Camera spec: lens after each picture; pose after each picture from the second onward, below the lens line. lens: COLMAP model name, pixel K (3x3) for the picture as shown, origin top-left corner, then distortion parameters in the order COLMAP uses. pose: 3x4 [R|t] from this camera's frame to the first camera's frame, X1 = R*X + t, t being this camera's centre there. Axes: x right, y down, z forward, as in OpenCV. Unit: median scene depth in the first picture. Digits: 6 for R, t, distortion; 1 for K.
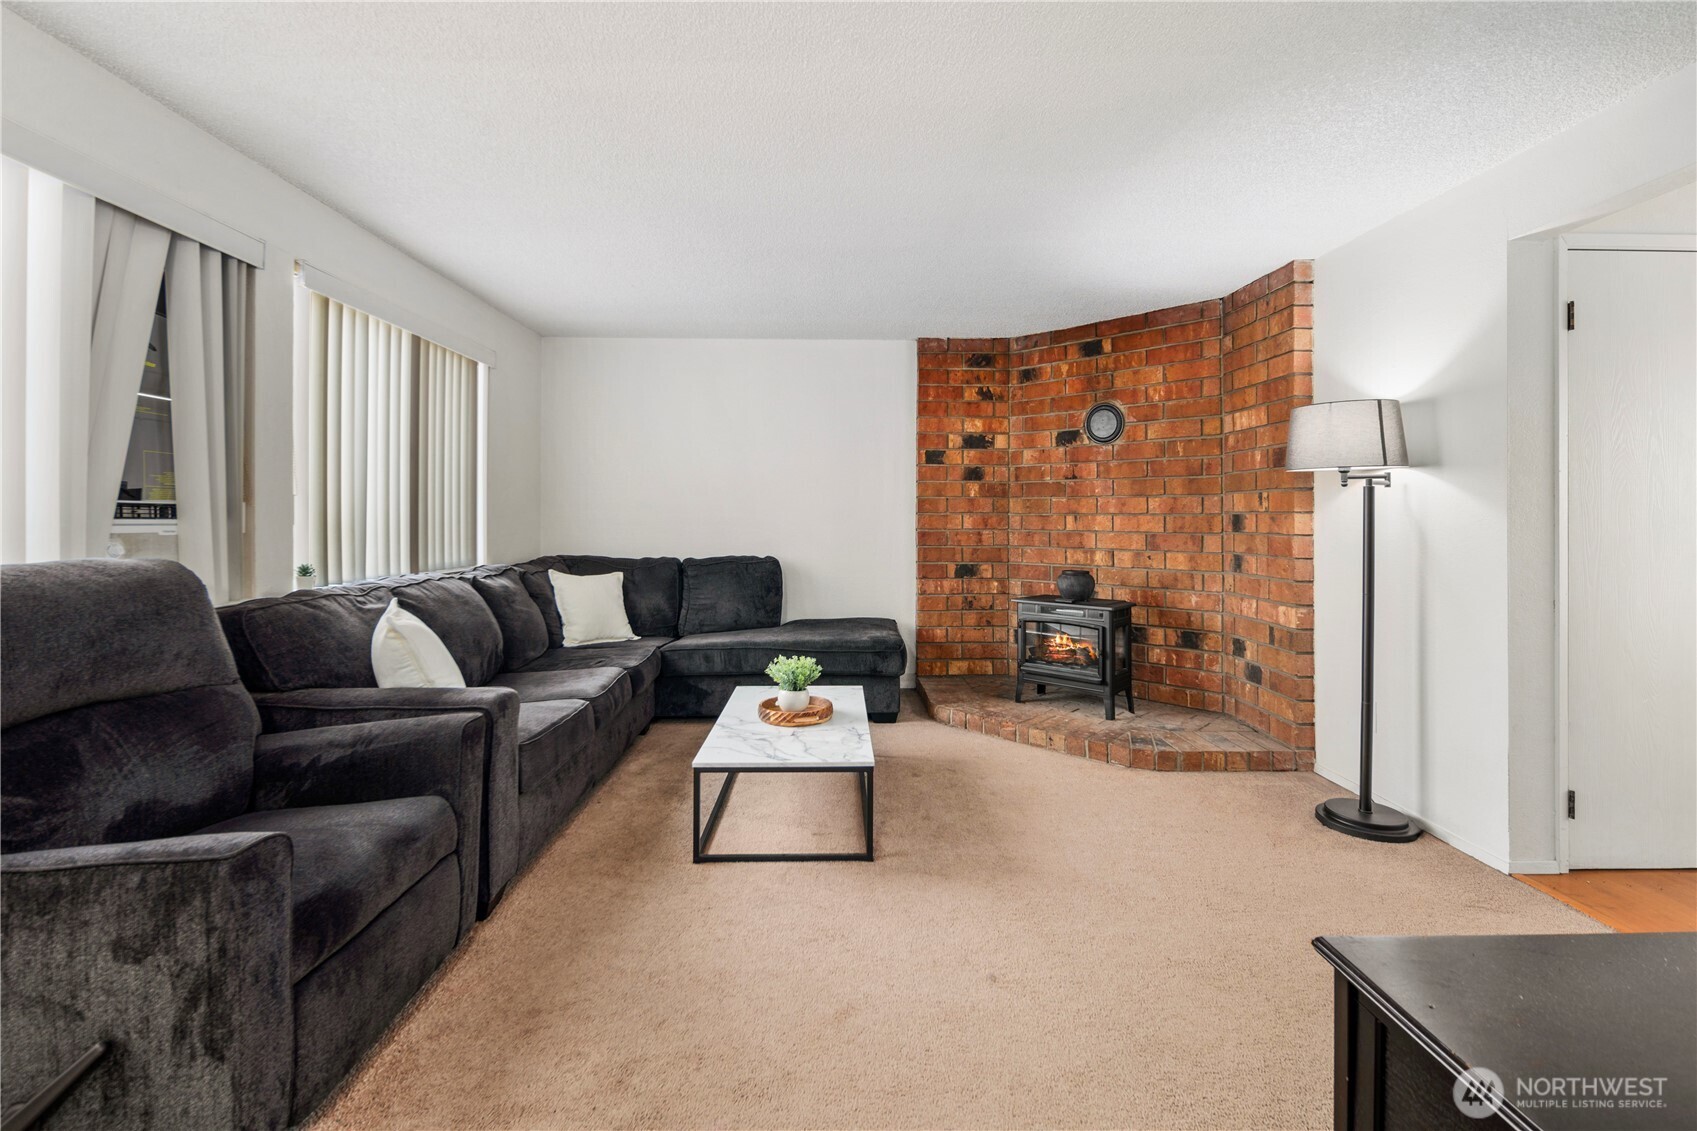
lens RADIAL K [[748.8, 0, 865.0], [0, 748.8, 515.9], [0, 0, 1]] dist [0.001433, -0.002105]
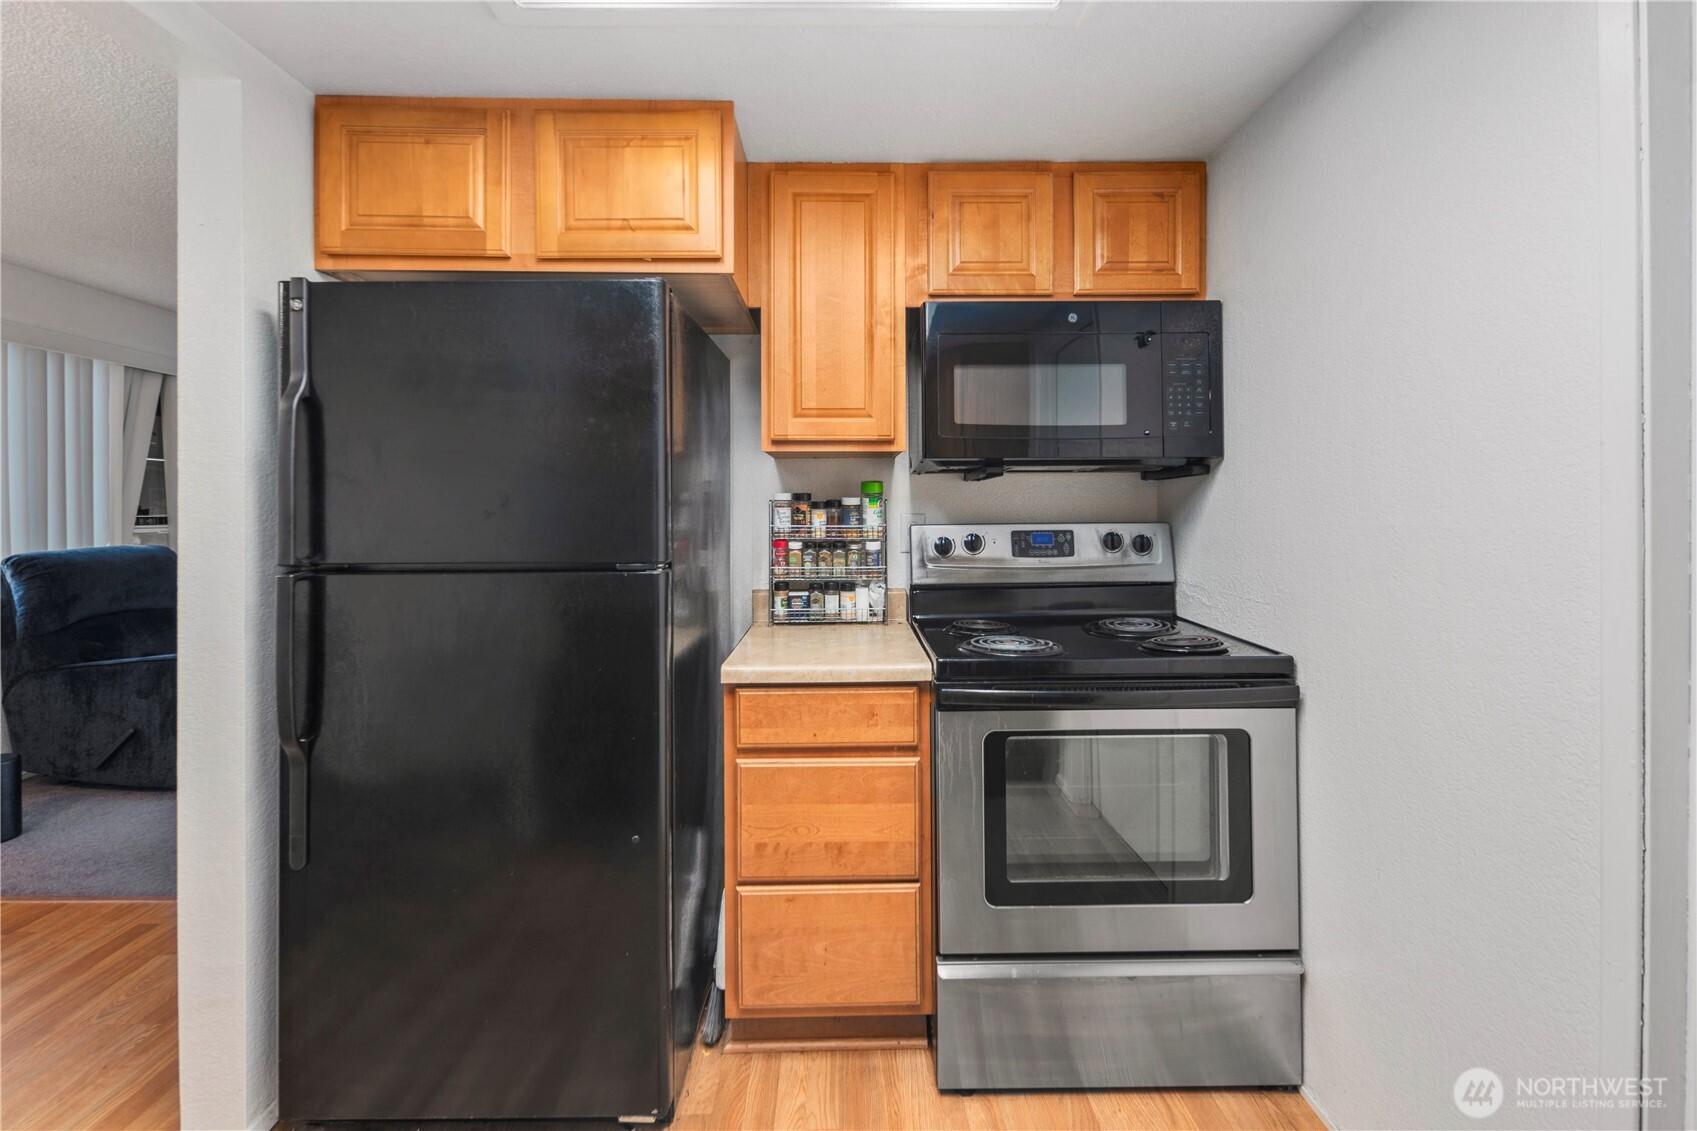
lens RADIAL K [[748.8, 0, 859.6], [0, 748.8, 501.9], [0, 0, 1]] dist [0.001433, -0.002105]
pose [[0.999799, -0.012871, -0.015395, 0.429487], [0.012809, 0.999909, -0.004143, -0.011535], [0.015447, 0.003945, 0.999873, -0.432341]]
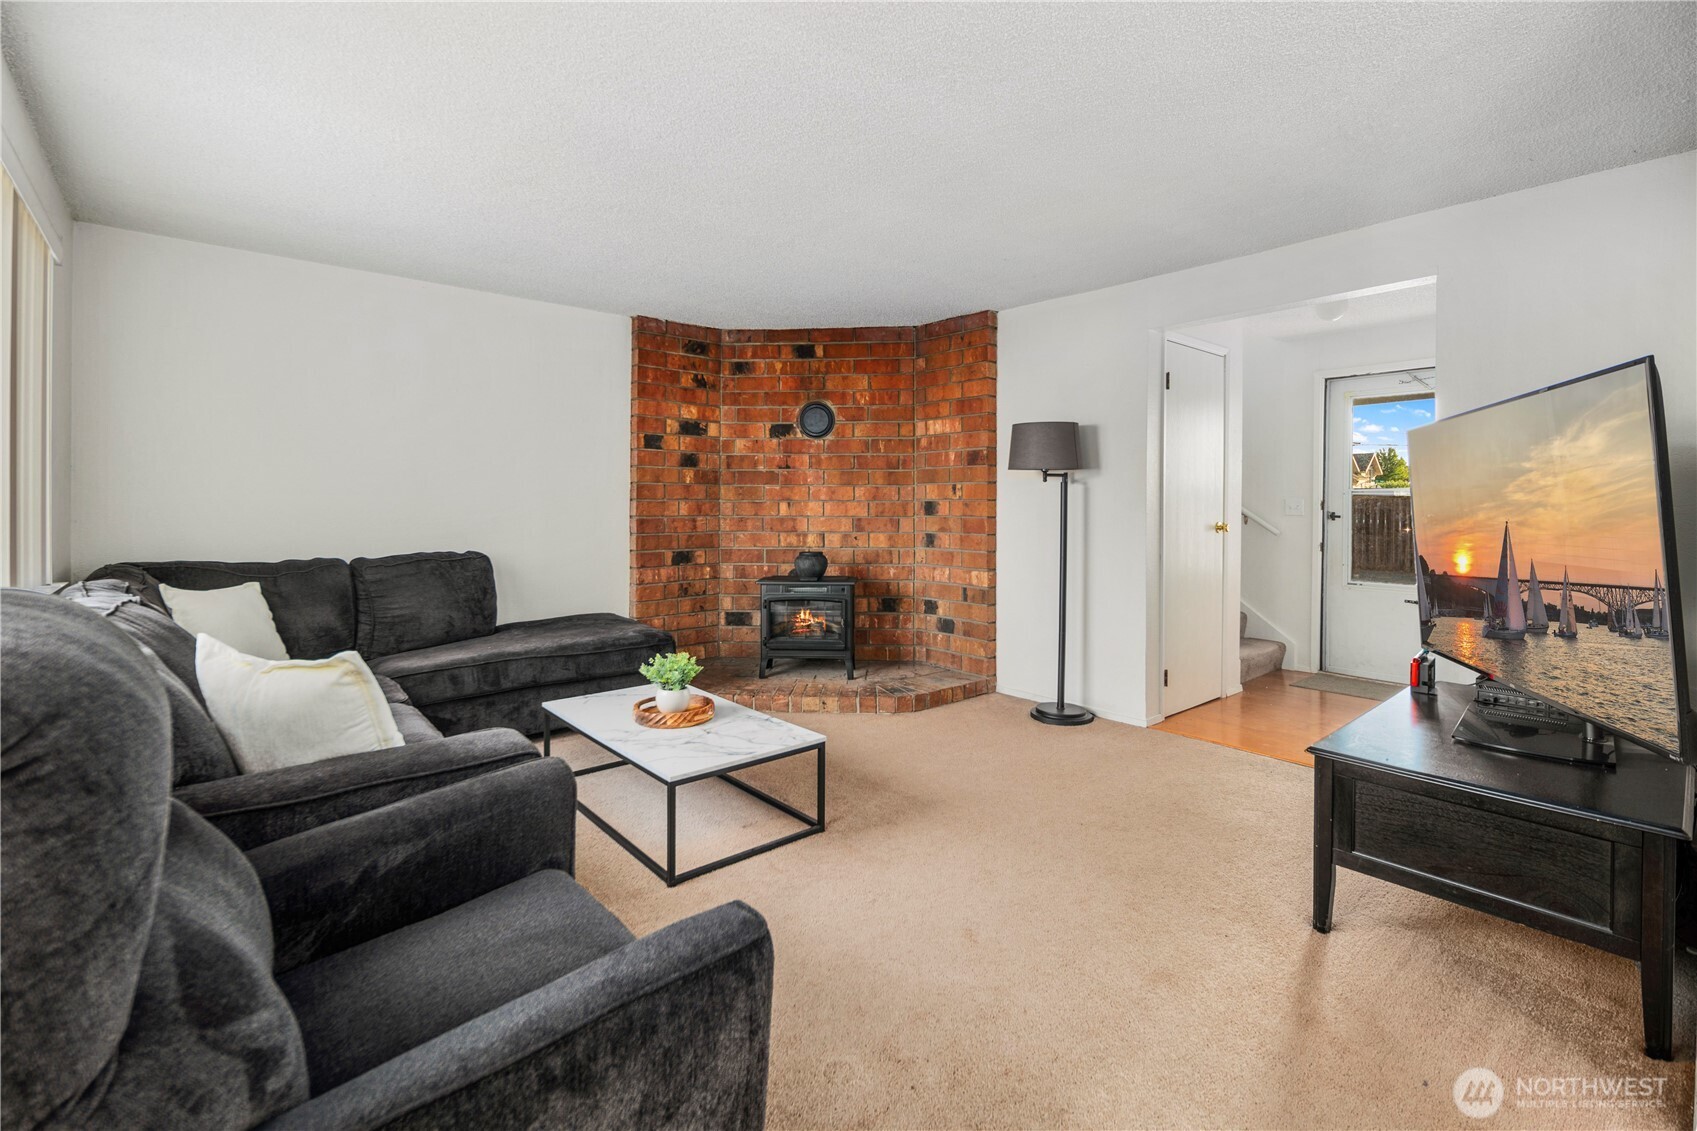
lens RADIAL K [[748.8, 0, 863.4], [0, 748.8, 511.2], [0, 0, 1]] dist [0.001433, -0.002105]
pose [[0.771522, -0.007378, 0.636160, -0.356418], [-0.000499, 0.999925, 0.012201, -0.000677], [-0.636202, -0.009731, 0.771461, 0.091793]]
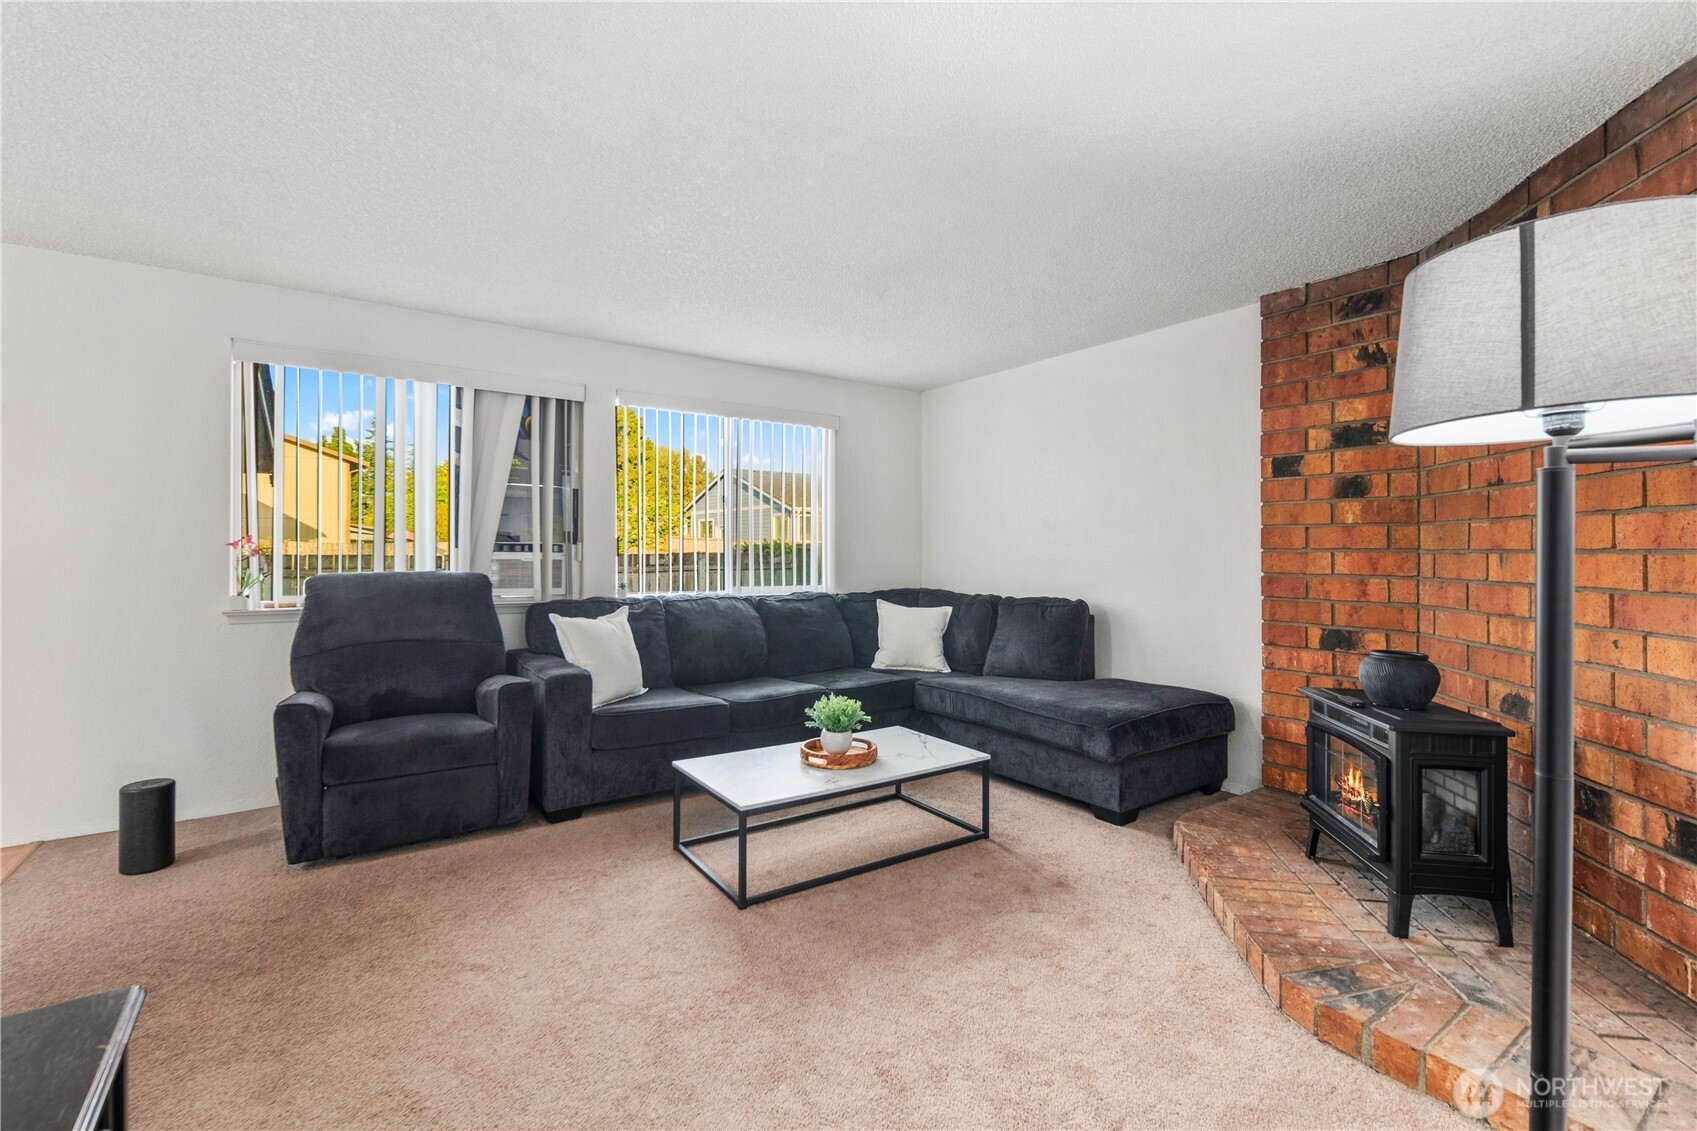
lens RADIAL K [[748.8, 0, 858.0], [0, 748.8, 562.0], [0, 0, 1]] dist [0.001433, -0.002105]
pose [[0.531505, 0.012140, -0.846968, 0.524225], [-0.004931, 0.999925, 0.011238, 0.001807], [0.847041, -0.001797, 0.531524, 0.358444]]
